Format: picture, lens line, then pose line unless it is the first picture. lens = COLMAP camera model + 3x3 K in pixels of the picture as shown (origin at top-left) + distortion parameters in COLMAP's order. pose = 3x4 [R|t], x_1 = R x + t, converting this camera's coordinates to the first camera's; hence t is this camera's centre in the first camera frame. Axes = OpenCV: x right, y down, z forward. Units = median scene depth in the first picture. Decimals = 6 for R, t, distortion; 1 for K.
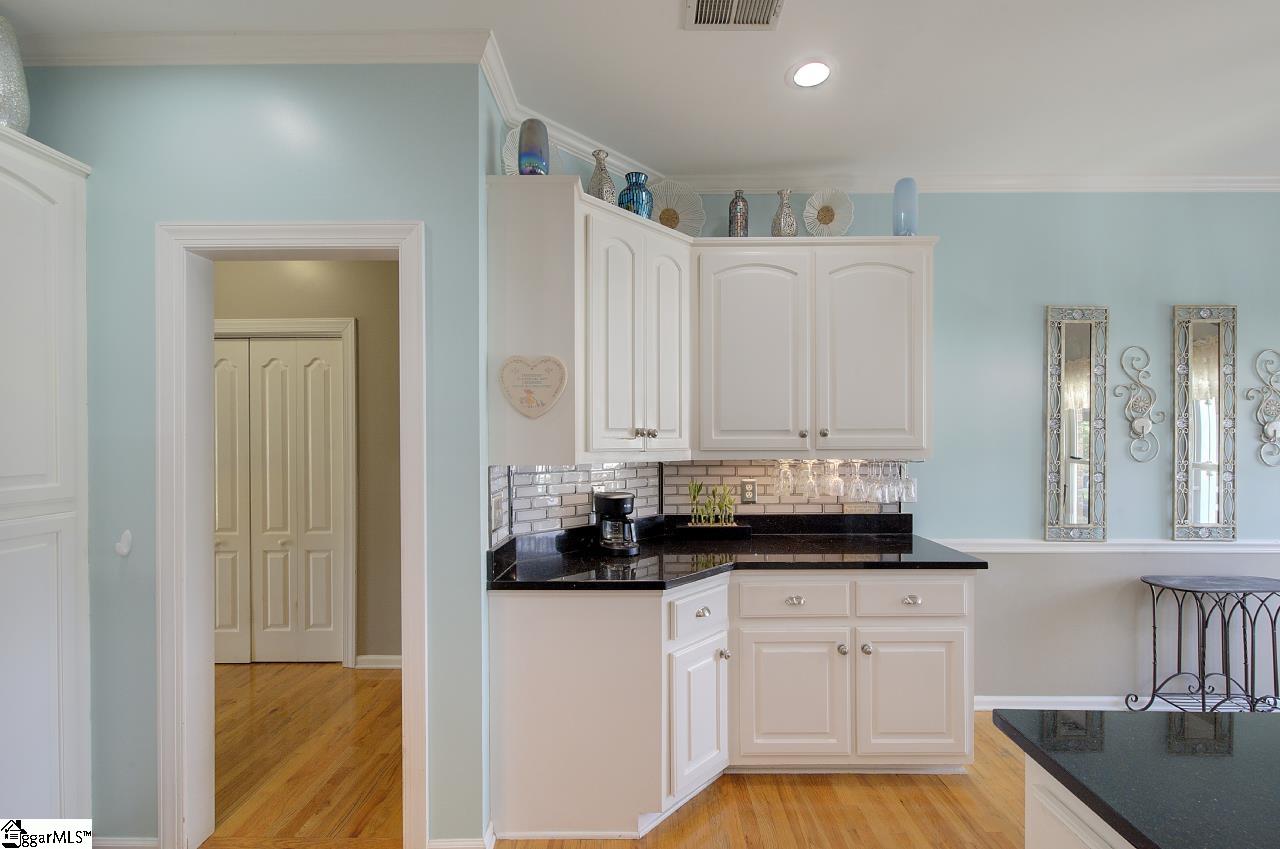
lens RADIAL K [[546.0, 0, 648.8], [0, 546.0, 434.6], [0, 0, 1]] dist [-0.003045, 0.000733]
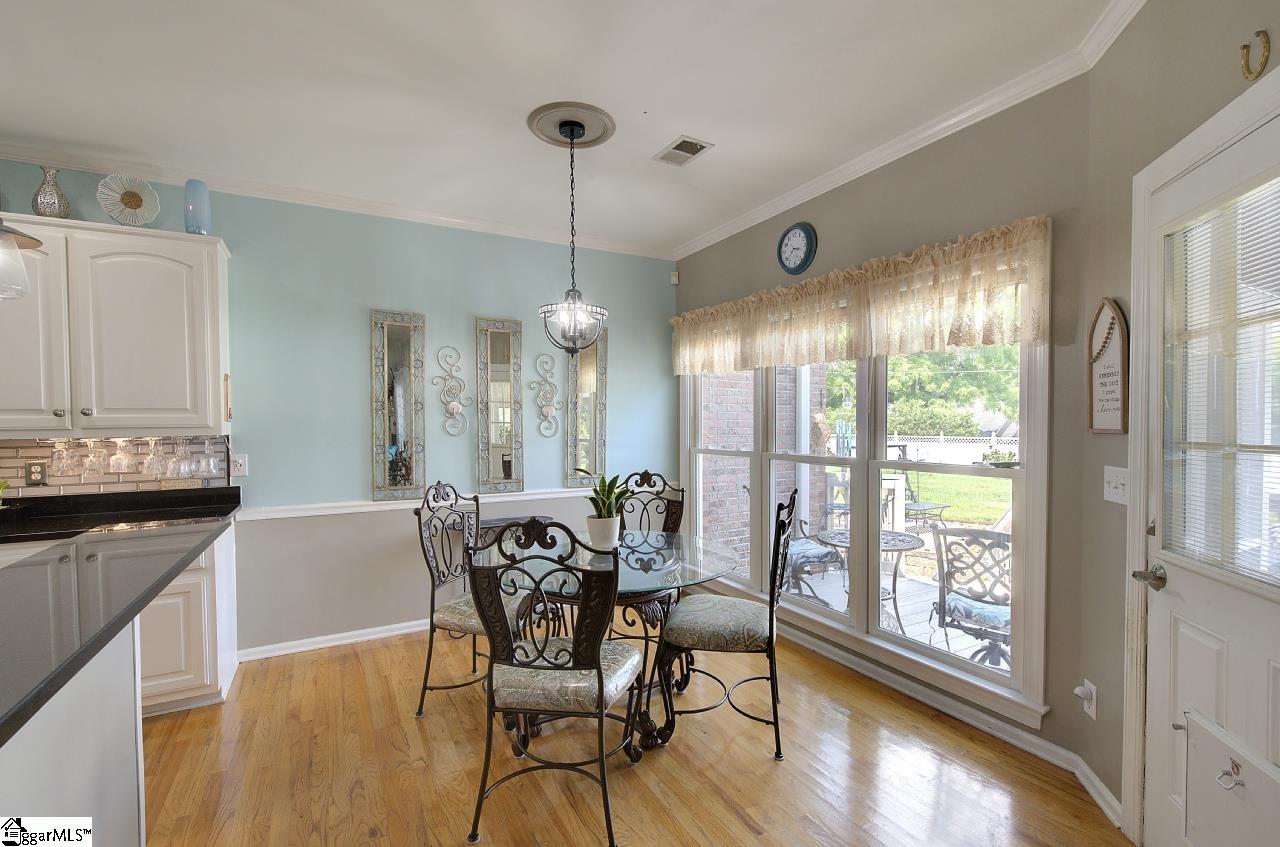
lens RADIAL K [[568.8, 0, 641.1], [0, 568.8, 436.7], [0, 0, 1]] dist [0.000197, -0.000055]
pose [[0.875945, -0.018060, 0.482073, 0.664020], [0.004472, 0.999560, 0.029321, 0.014939], [-0.482390, -0.023527, 0.875640, -0.419092]]
